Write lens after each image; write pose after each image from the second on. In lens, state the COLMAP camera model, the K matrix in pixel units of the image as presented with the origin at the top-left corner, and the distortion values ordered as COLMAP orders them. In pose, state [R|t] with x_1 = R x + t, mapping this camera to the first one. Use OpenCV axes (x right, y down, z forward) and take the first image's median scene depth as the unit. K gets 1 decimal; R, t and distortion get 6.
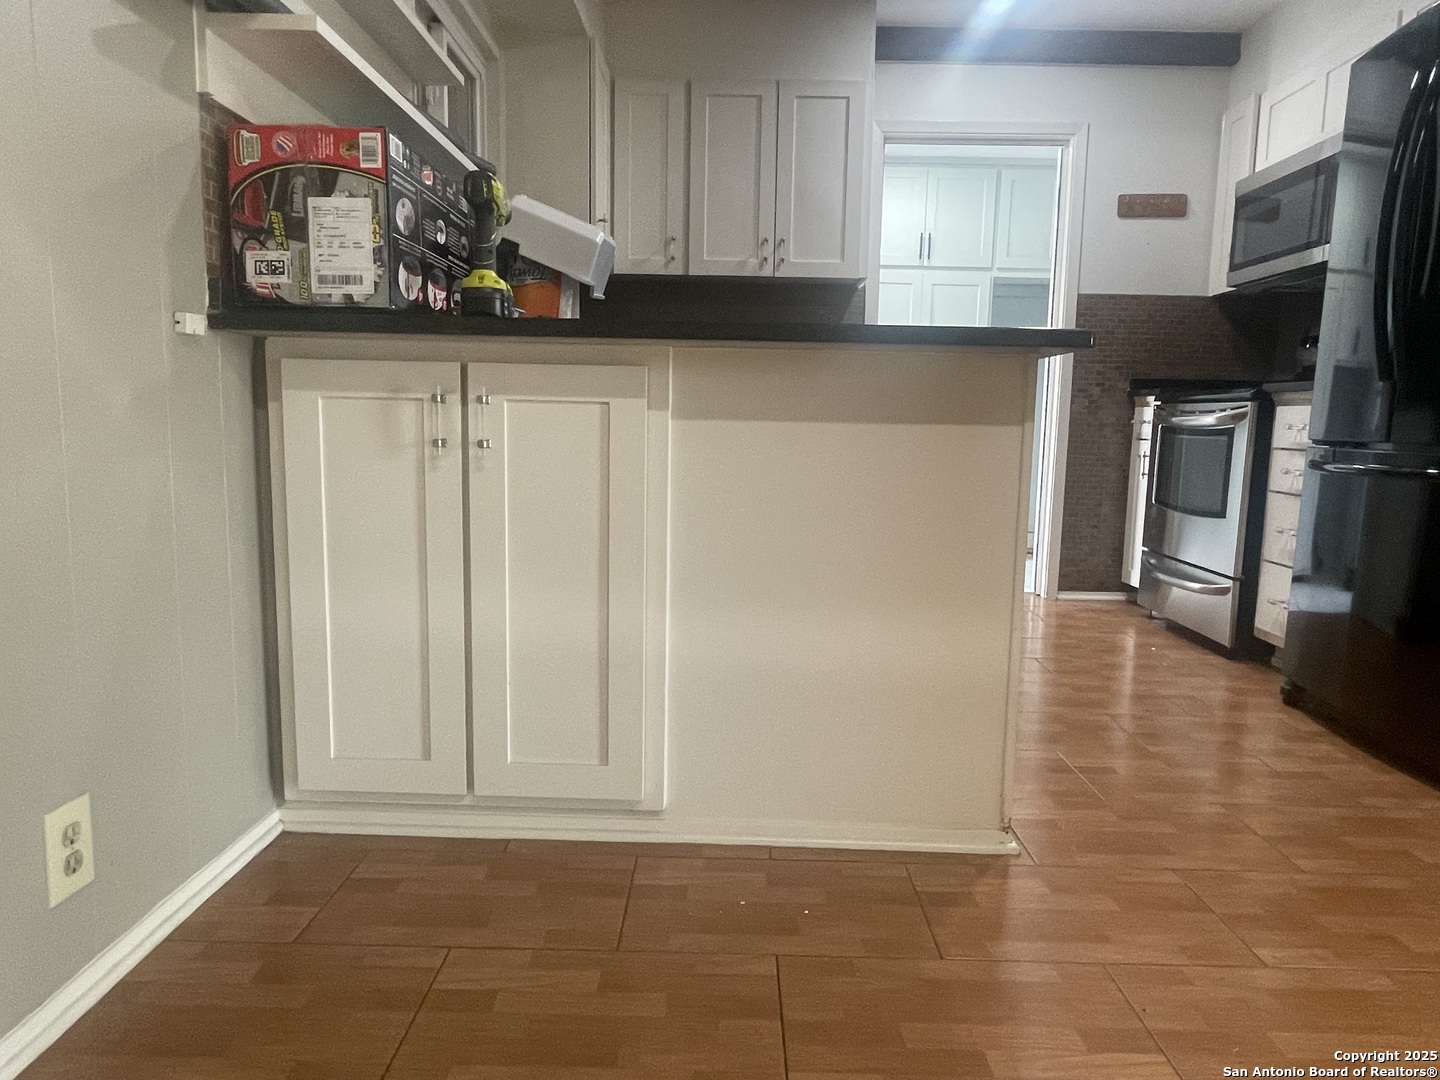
lens RADIAL K [[949.0, 0, 720.0], [0, 949.0, 540.0], [0, 0, 1]] dist [-0.004012, -0.005040]
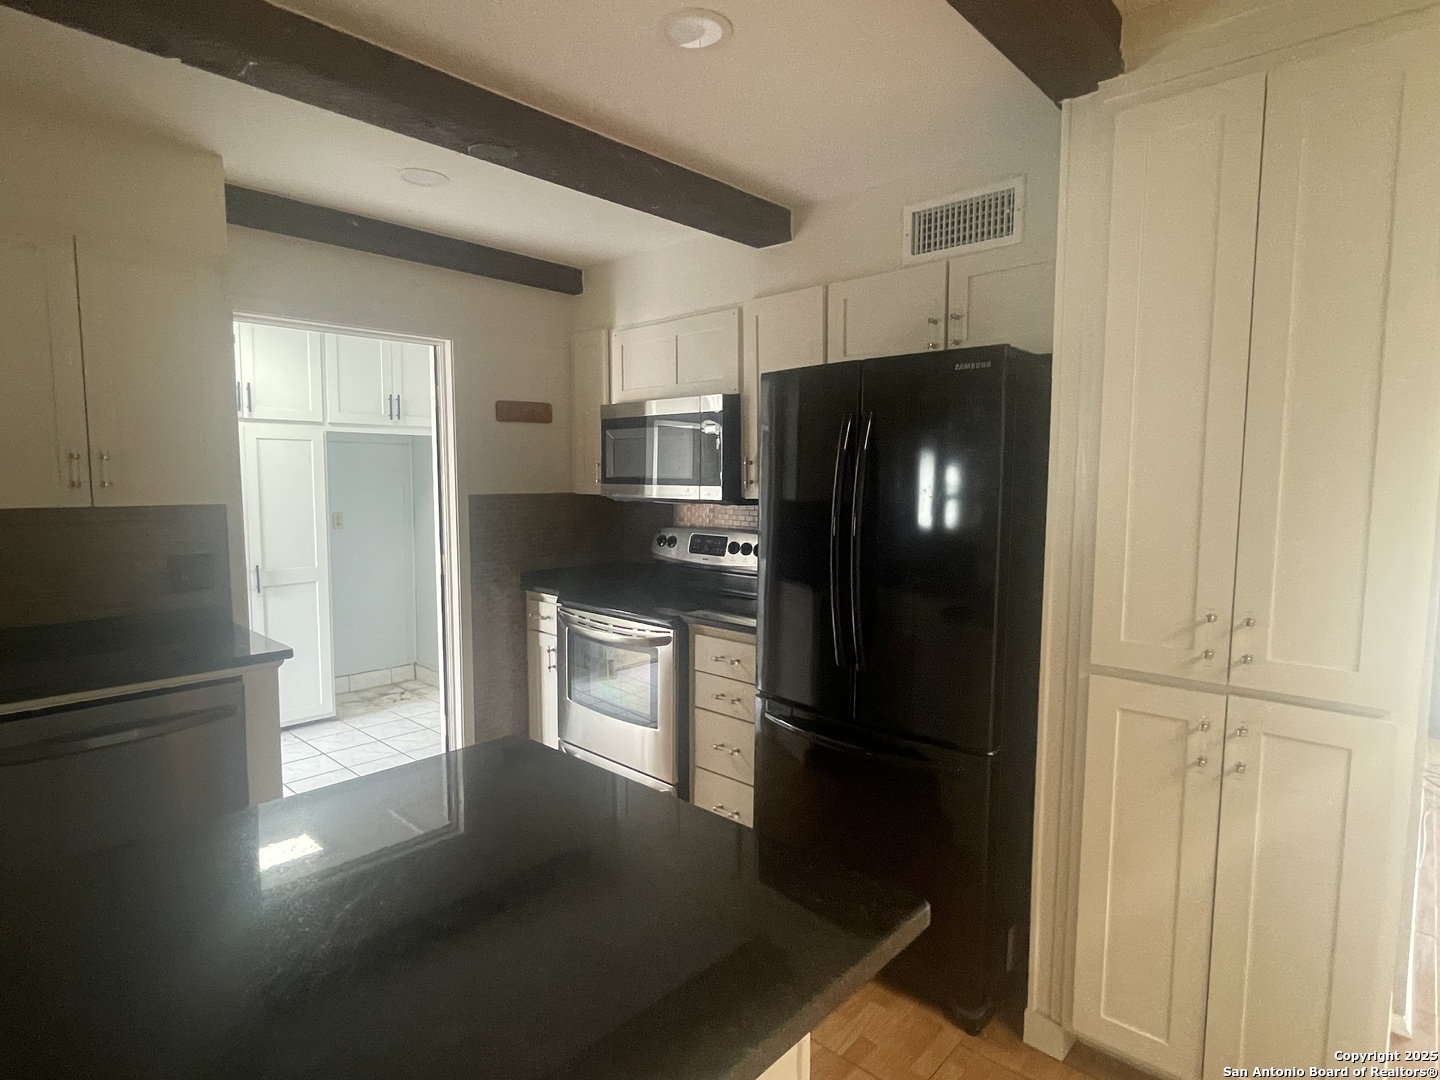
lens RADIAL K [[775.4, 0, 710.5], [0, 775.4, 539.3], [0, 0, 1]] dist [-0.000048, 0.000705]
pose [[0.674429, -0.081232, 0.733857, -0.143367], [0.104524, 0.994424, 0.014015, -0.523264], [-0.730903, 0.067254, 0.679159, 0.687203]]
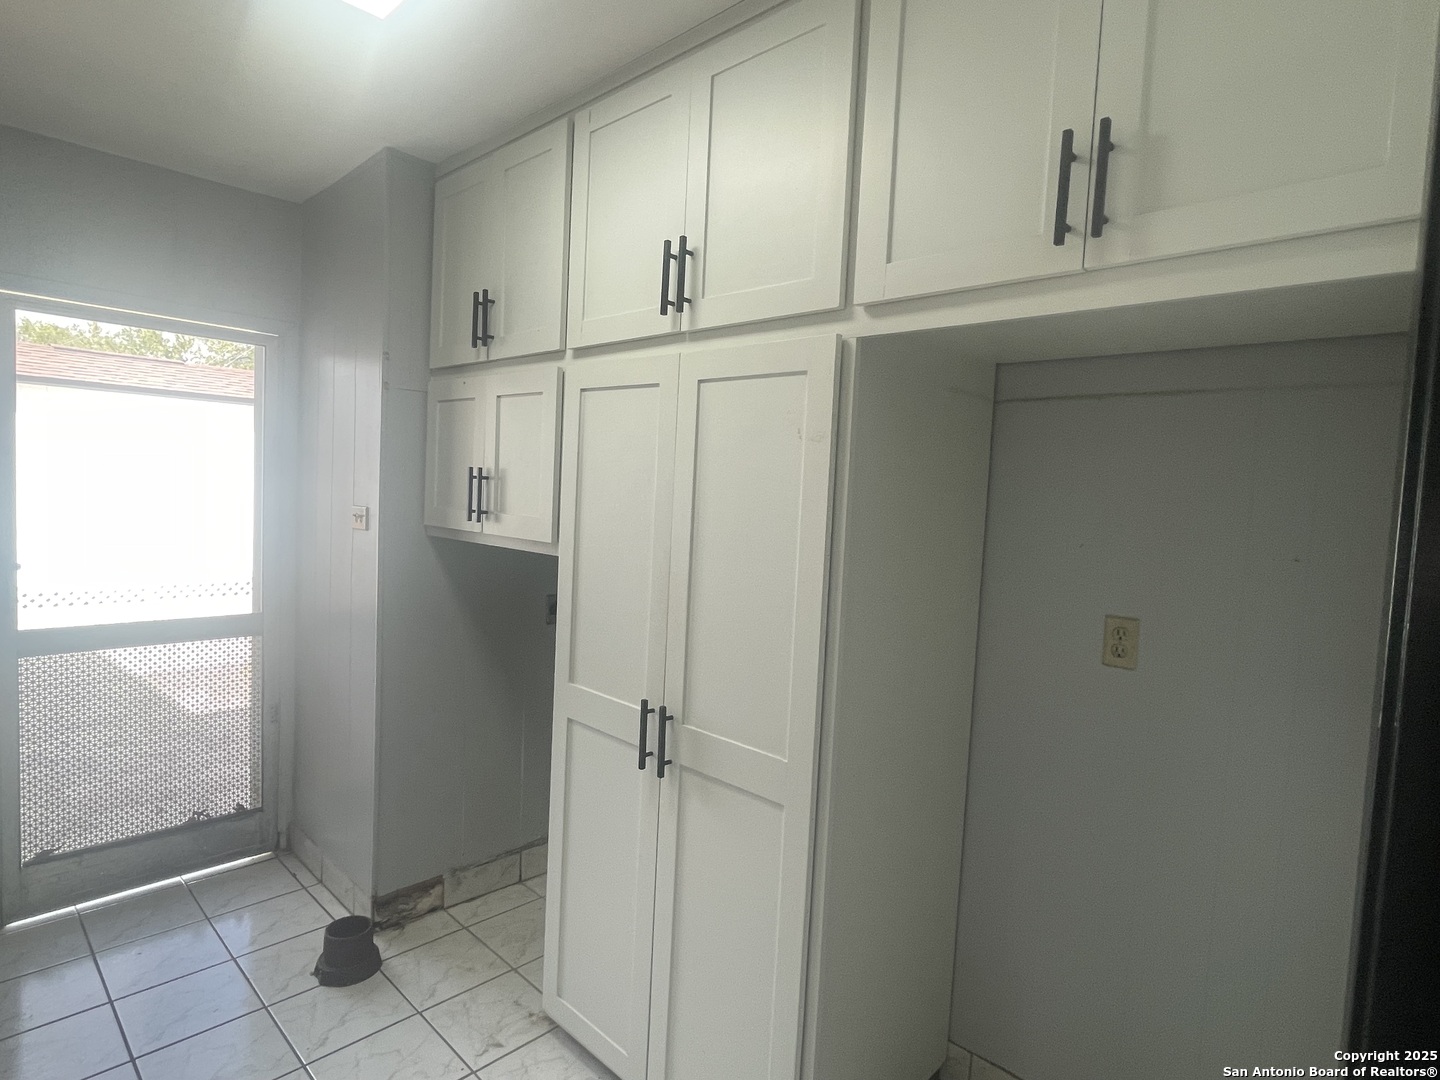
lens RADIAL K [[775.4, 0, 710.5], [0, 775.4, 539.3], [0, 0, 1]] dist [-0.000048, 0.000705]
pose [[0.725859, 0.061054, -0.685128, 1.621851], [-0.125189, 0.991143, -0.044308, -0.762924], [0.676355, 0.117932, 0.727074, 3.065570]]
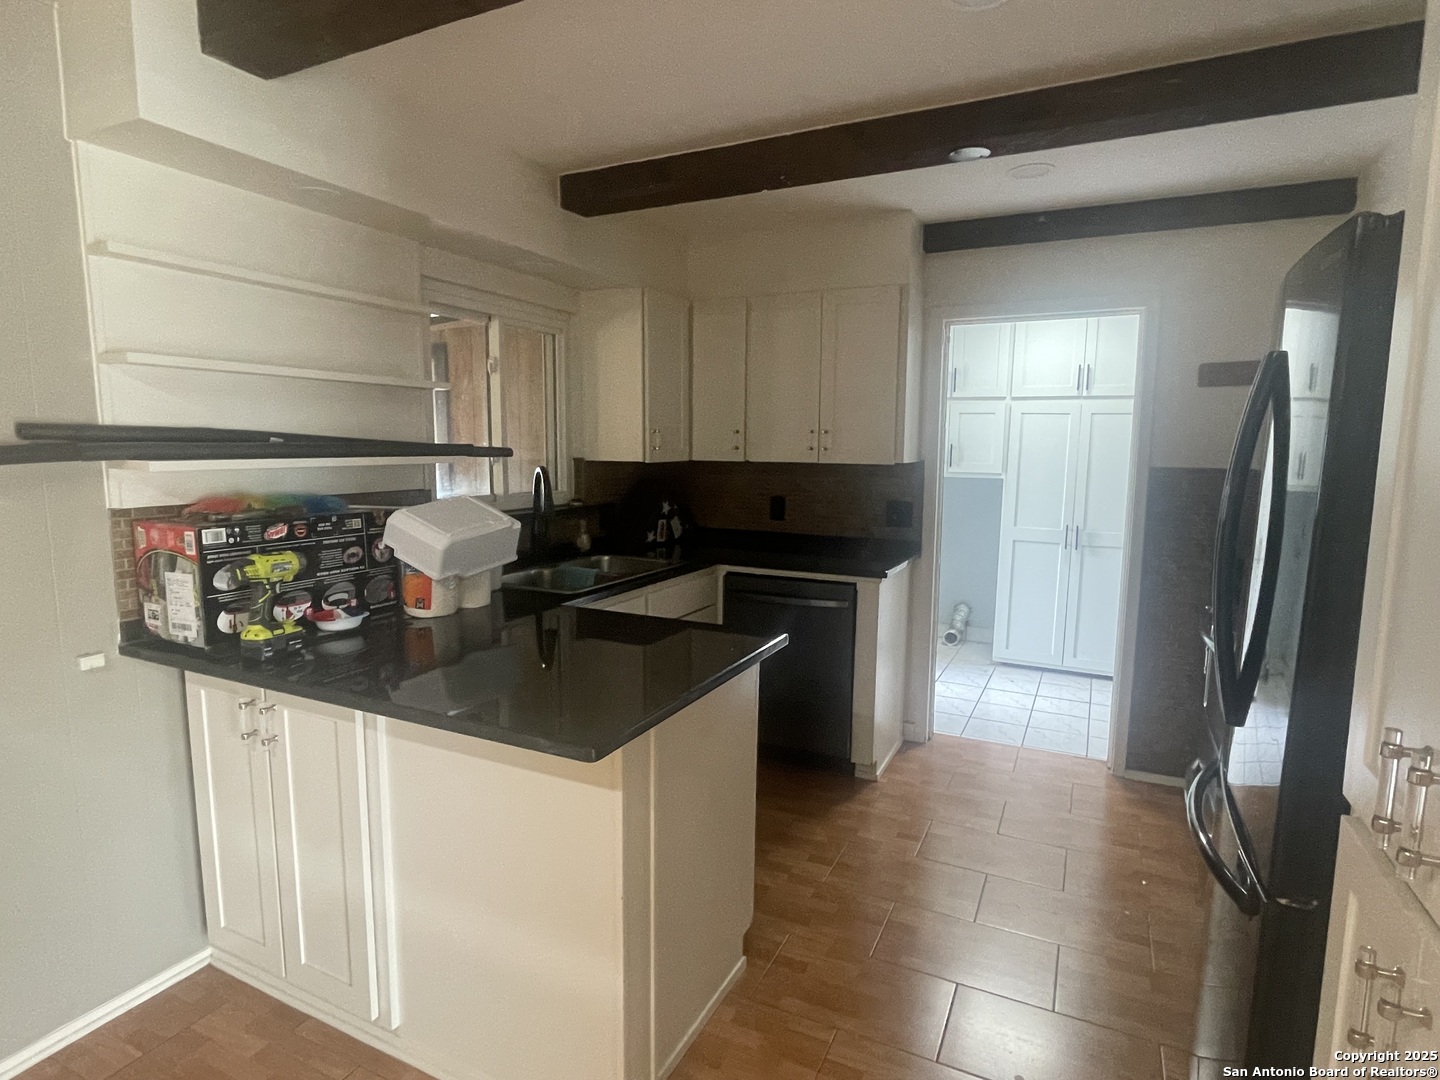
lens RADIAL K [[775.4, 0, 710.5], [0, 775.4, 539.3], [0, 0, 1]] dist [-0.000048, 0.000705]
pose [[0.899553, 0.039114, -0.435057, 0.850967], [-0.042946, 0.999077, 0.001026, -0.445450], [0.434696, 0.017761, 0.900402, 0.272716]]
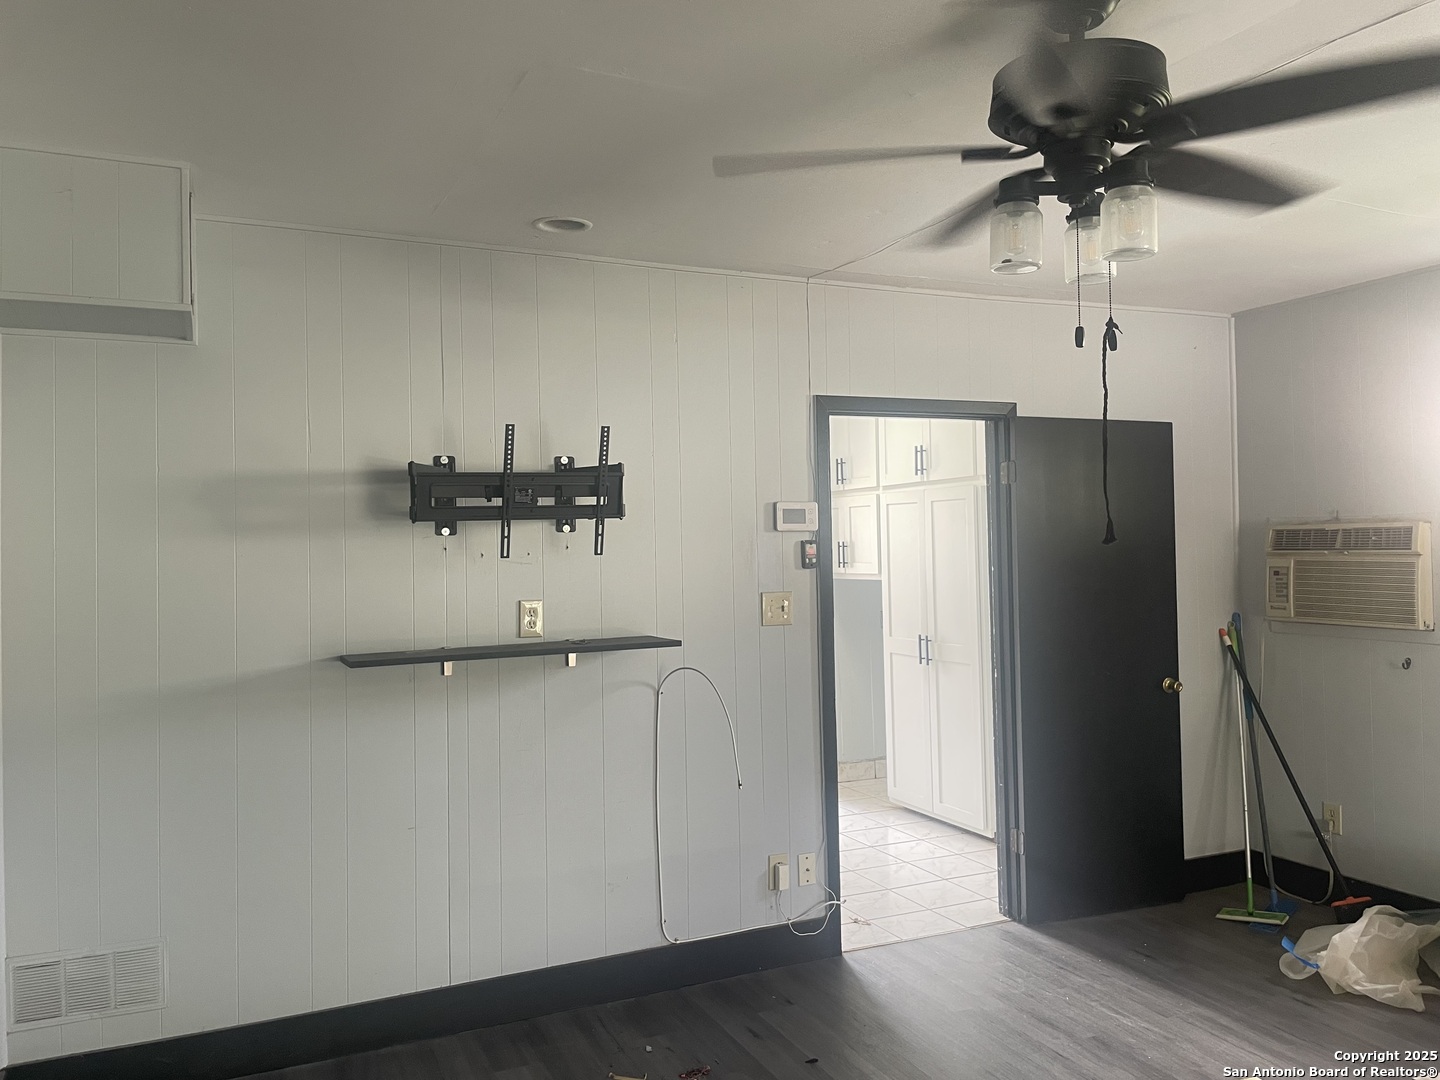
lens RADIAL K [[1074.3, 0, 720.0], [0, 1074.3, 540.0], [0, 0, 1]] dist [-0.001529, -0.000387]
pose [[0.430999, -0.030891, -0.901824, 3.859970], [-0.083275, 0.993787, -0.073840, -0.564171], [0.898502, 0.106924, 0.425749, 1.609033]]
